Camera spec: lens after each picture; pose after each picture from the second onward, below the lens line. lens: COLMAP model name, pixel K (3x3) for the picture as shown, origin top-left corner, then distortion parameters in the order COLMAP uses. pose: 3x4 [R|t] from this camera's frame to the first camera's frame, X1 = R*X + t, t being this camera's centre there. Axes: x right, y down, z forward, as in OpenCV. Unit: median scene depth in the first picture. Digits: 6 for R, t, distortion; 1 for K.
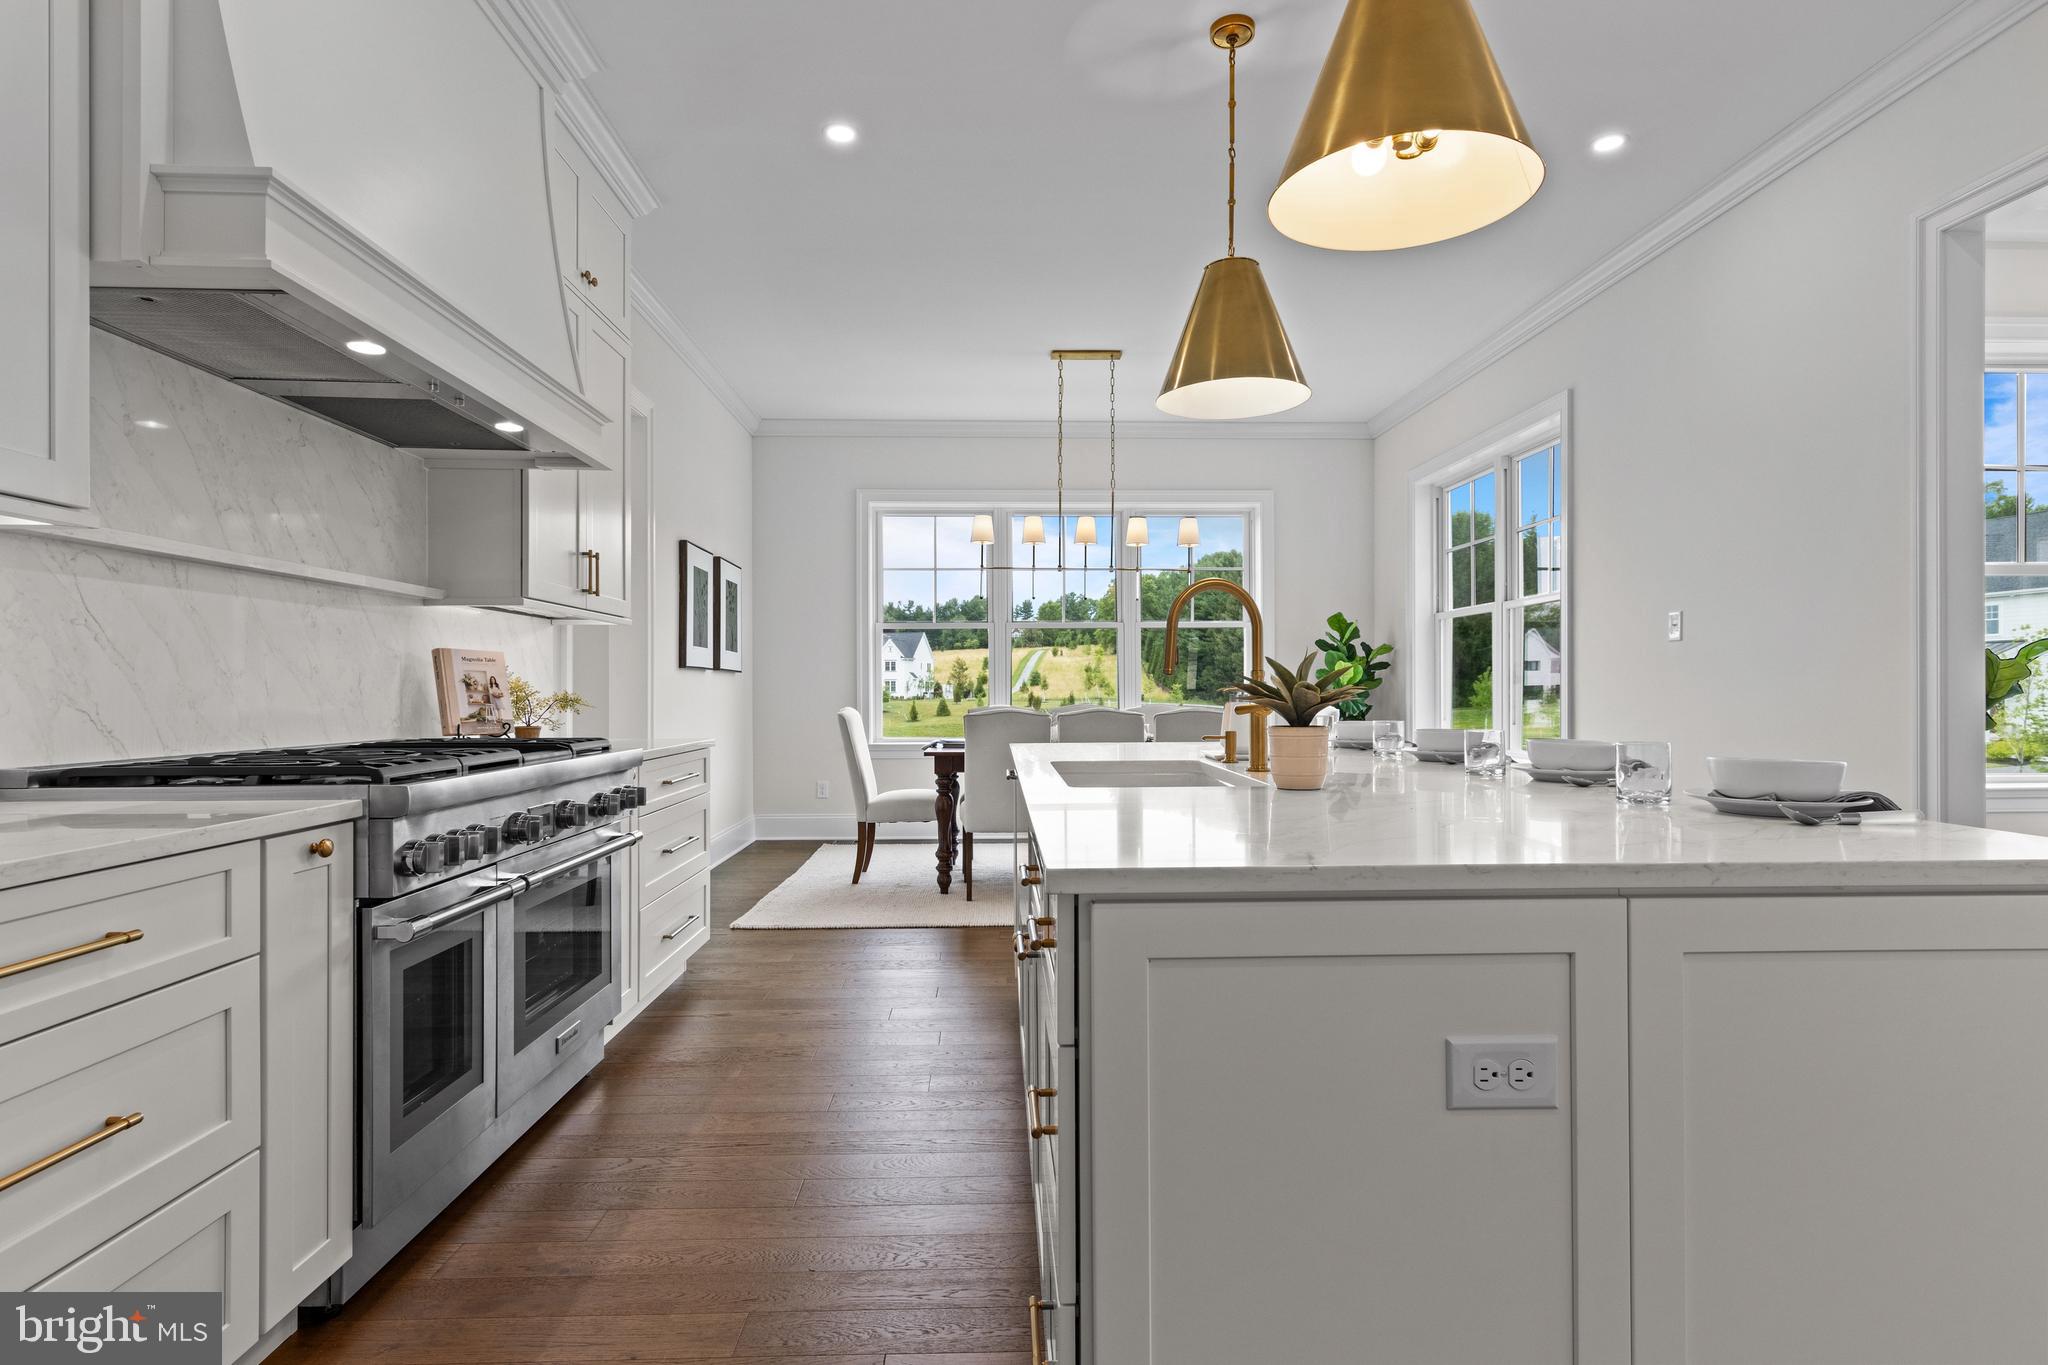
lens RADIAL K [[1043.8, 0, 1024.0], [0, 1043.8, 687.9], [0, 0, 1]] dist [0.013631, -0.005471]
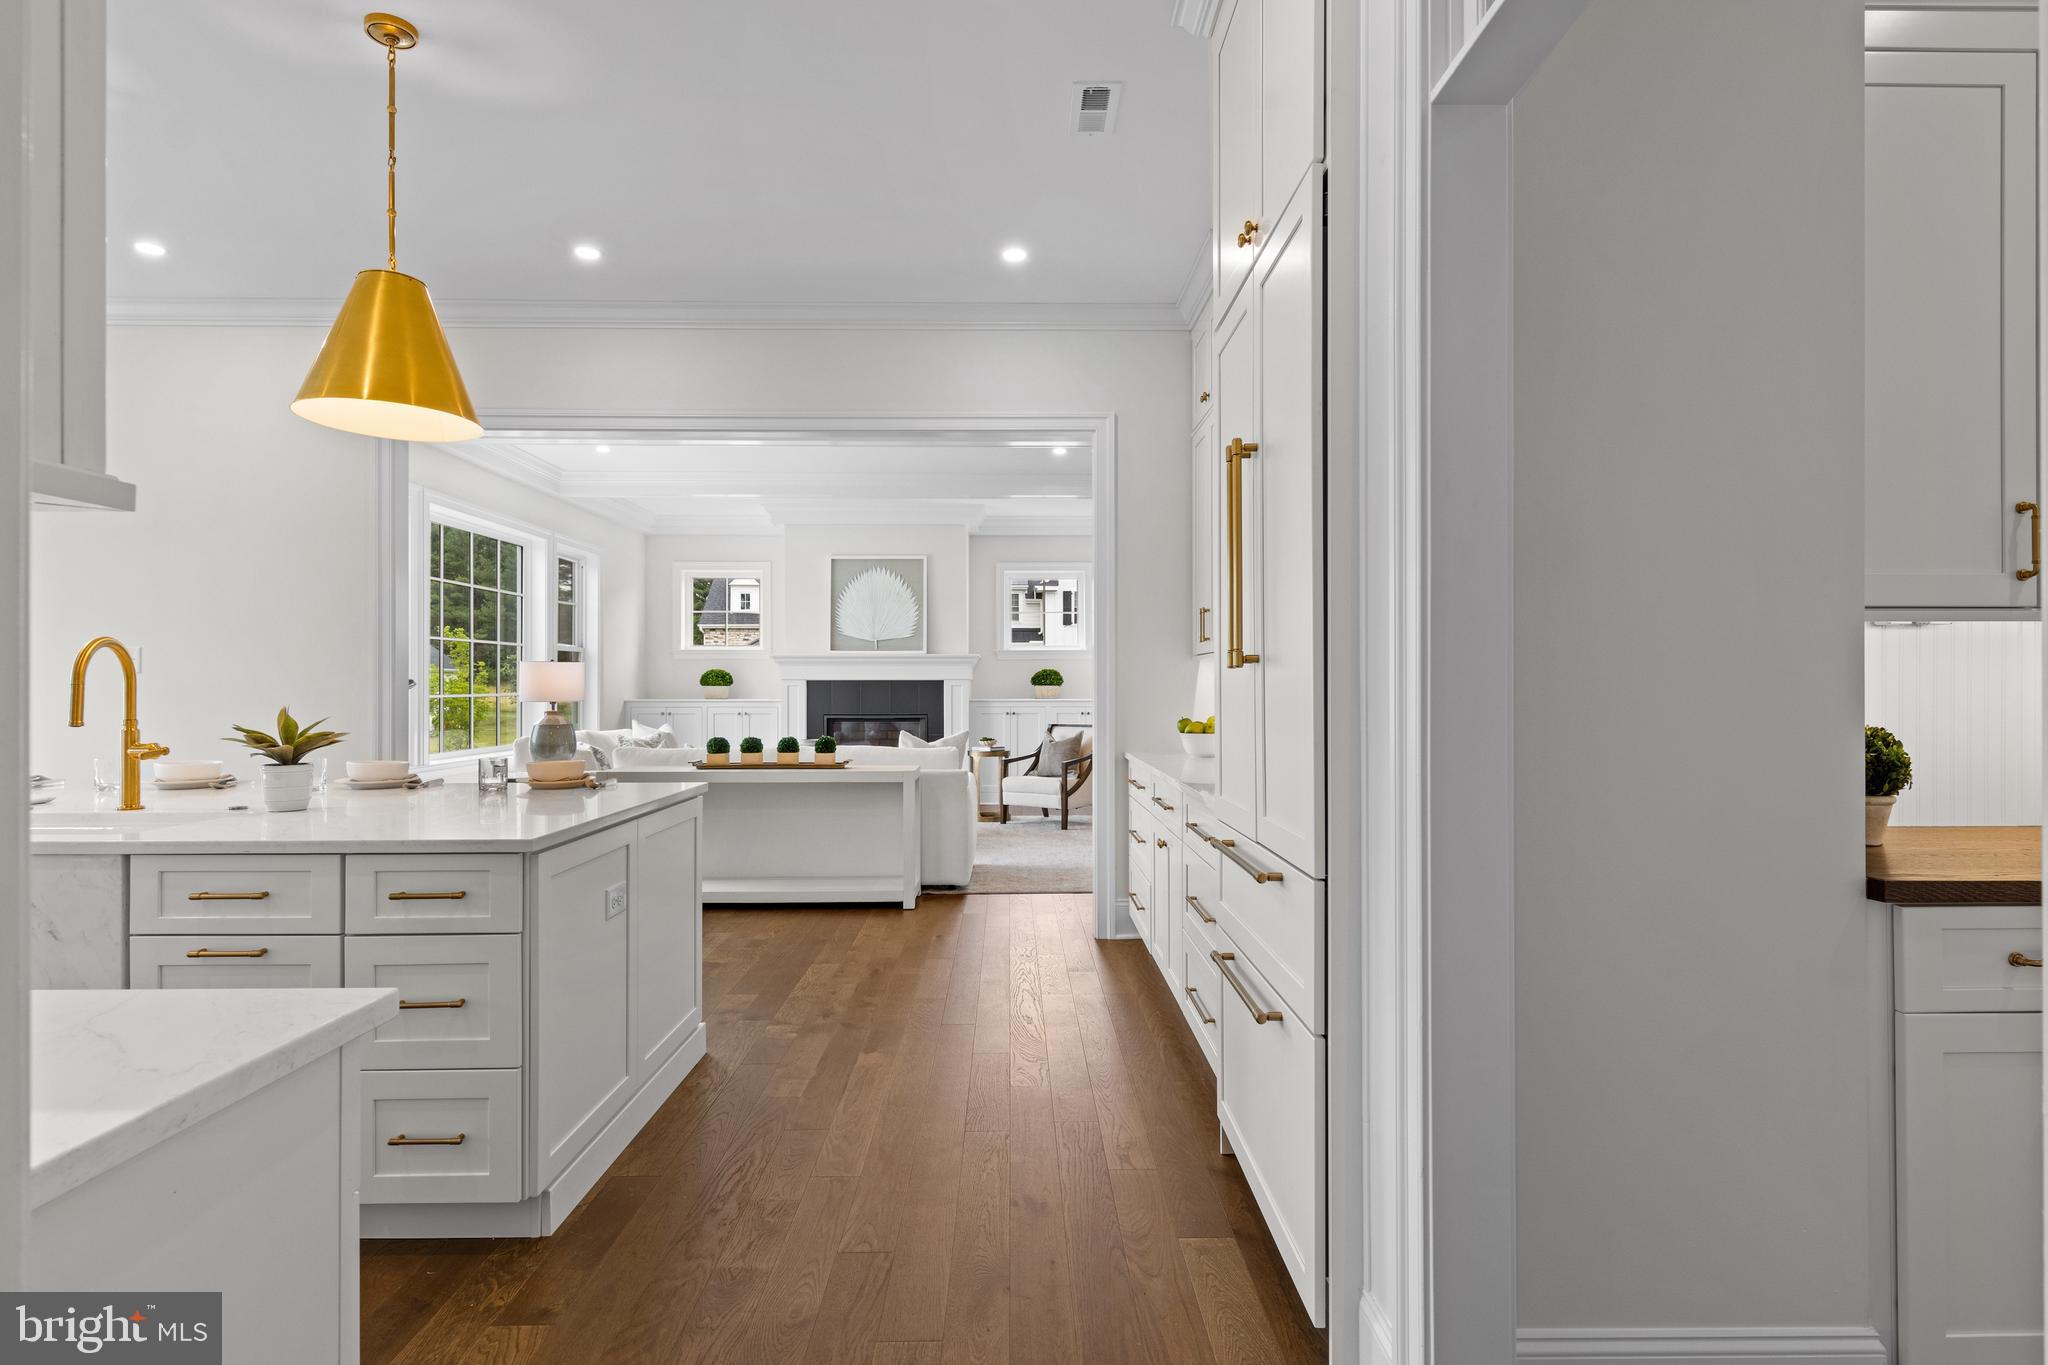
lens RADIAL K [[1043.8, 0, 1023.2], [0, 1043.8, 680.6], [0, 0, 1]] dist [0.013631, -0.005471]
pose [[0.025000, 0.008944, 0.999647, -0.349749], [-0.001838, 0.999959, -0.008901, -0.020085], [-0.999686, -0.001615, 0.025016, 0.004388]]
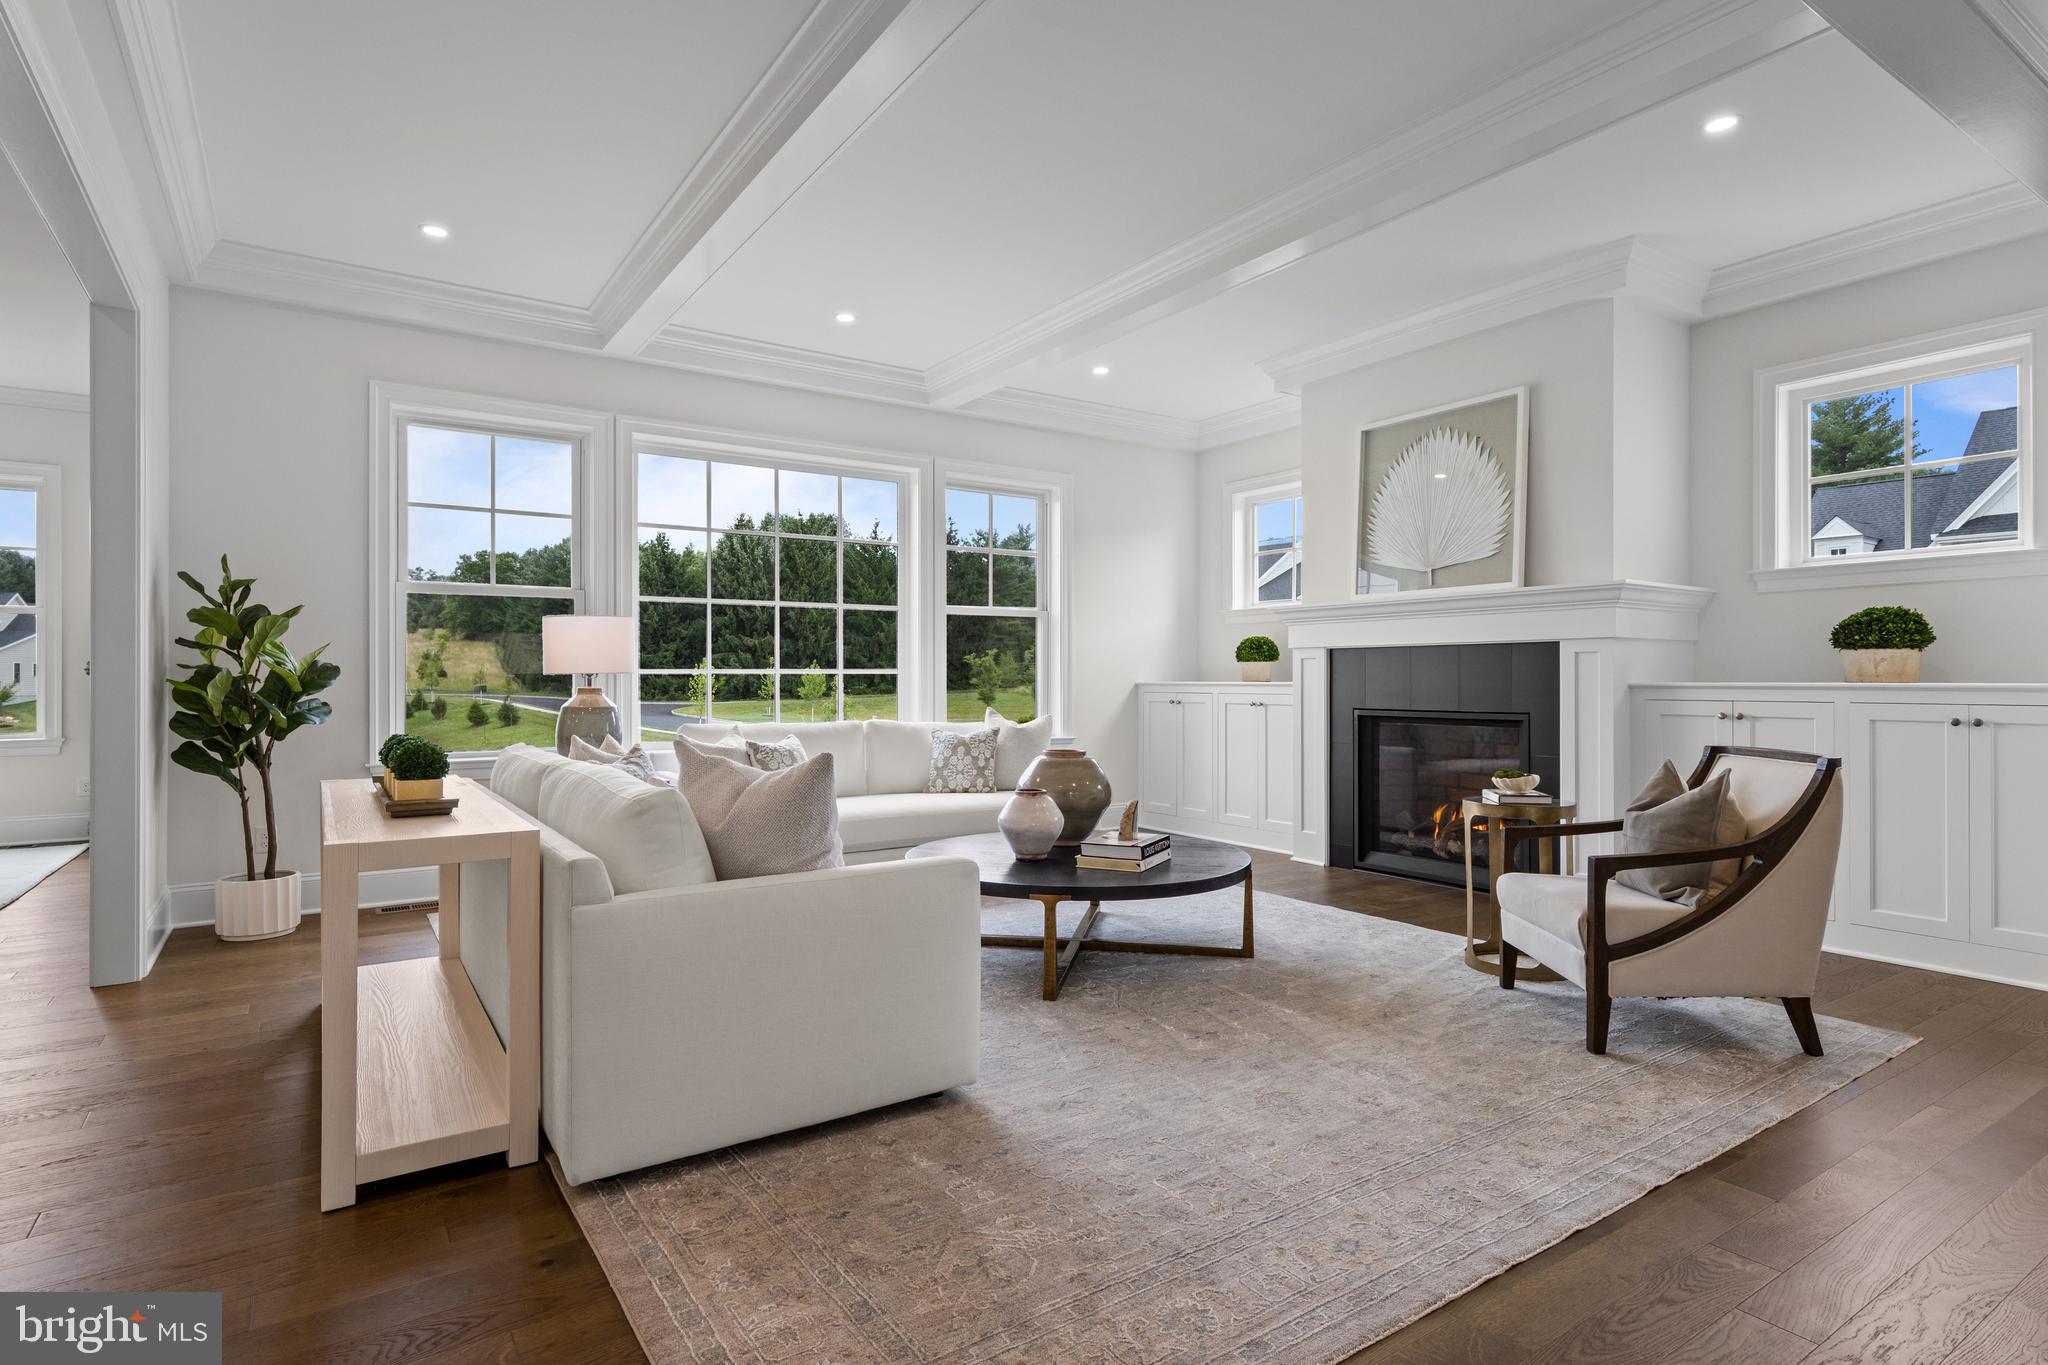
lens RADIAL K [[1043.8, 0, 1028.4], [0, 1043.8, 675.9], [0, 0, 1]] dist [0.013631, -0.005471]
pose [[0.847174, 0.003966, 0.531301, 0.585701], [-0.002657, 0.999991, -0.003228, -0.004840], [-0.531310, 0.001323, 0.847177, -0.291389]]
